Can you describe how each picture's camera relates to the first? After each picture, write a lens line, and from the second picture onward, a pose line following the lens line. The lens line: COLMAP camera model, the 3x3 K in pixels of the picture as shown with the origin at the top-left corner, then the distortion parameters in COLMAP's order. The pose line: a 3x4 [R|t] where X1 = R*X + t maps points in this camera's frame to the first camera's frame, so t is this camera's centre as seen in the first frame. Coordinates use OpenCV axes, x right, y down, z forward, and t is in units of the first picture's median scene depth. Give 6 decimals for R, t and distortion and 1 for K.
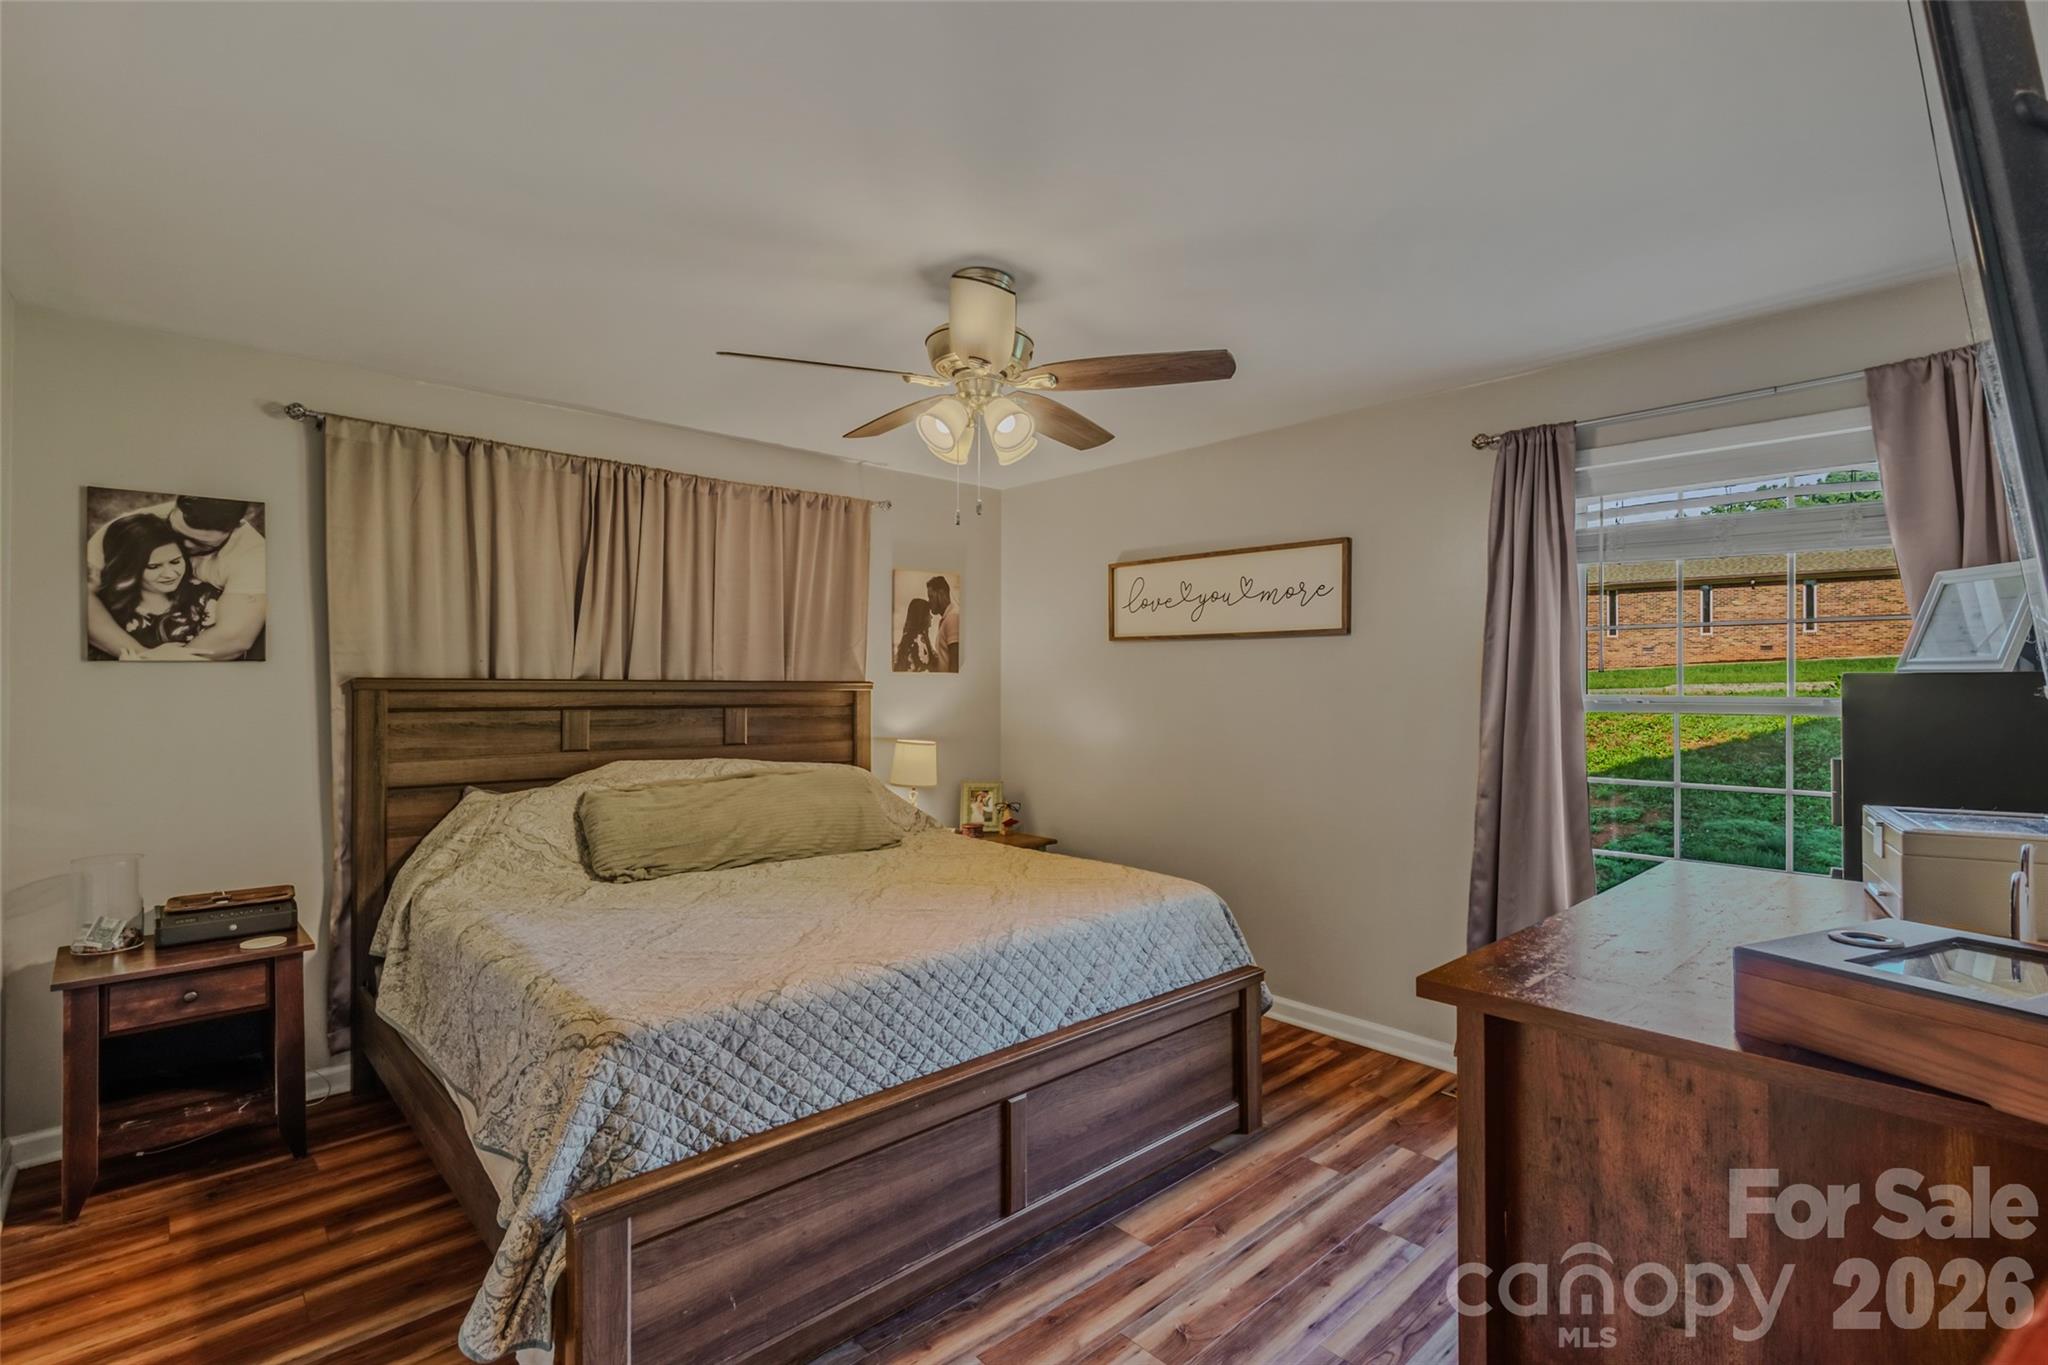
lens RADIAL K [[948.5, 0, 1014.0], [0, 948.5, 679.5], [0, 0, 1]] dist [-0.003322, -0.000493]
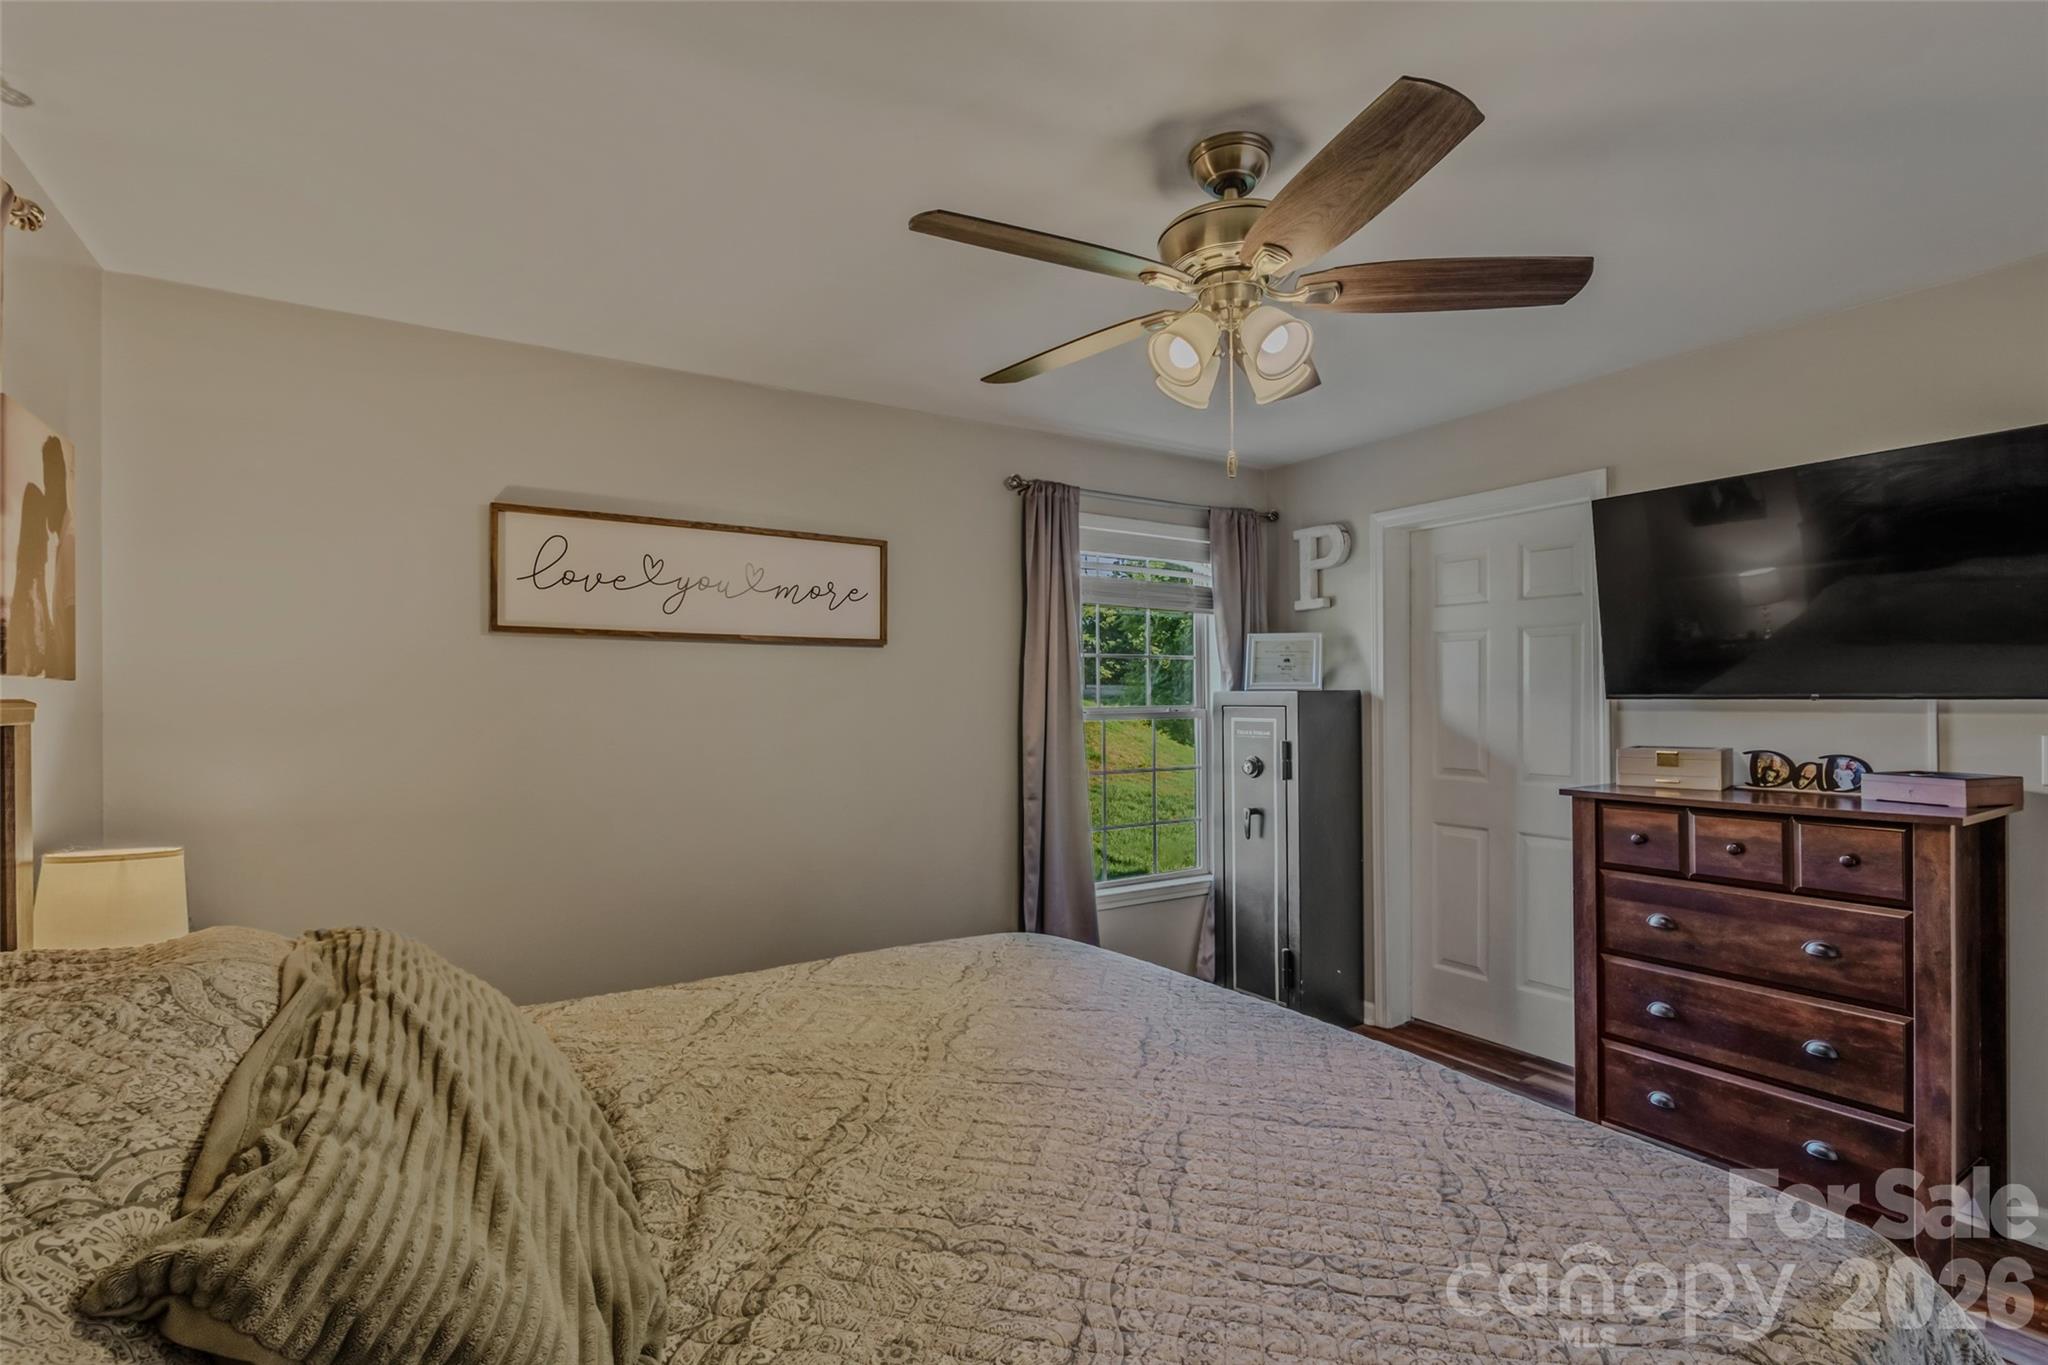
lens RADIAL K [[948.5, 0, 1024.5], [0, 948.5, 688.9], [0, 0, 1]] dist [-0.003322, -0.000493]
pose [[0.198496, 0.006547, 0.980080, -0.505341], [-0.001901, 0.999978, -0.006295, -0.000485], [-0.980100, -0.000614, 0.198504, 0.655966]]
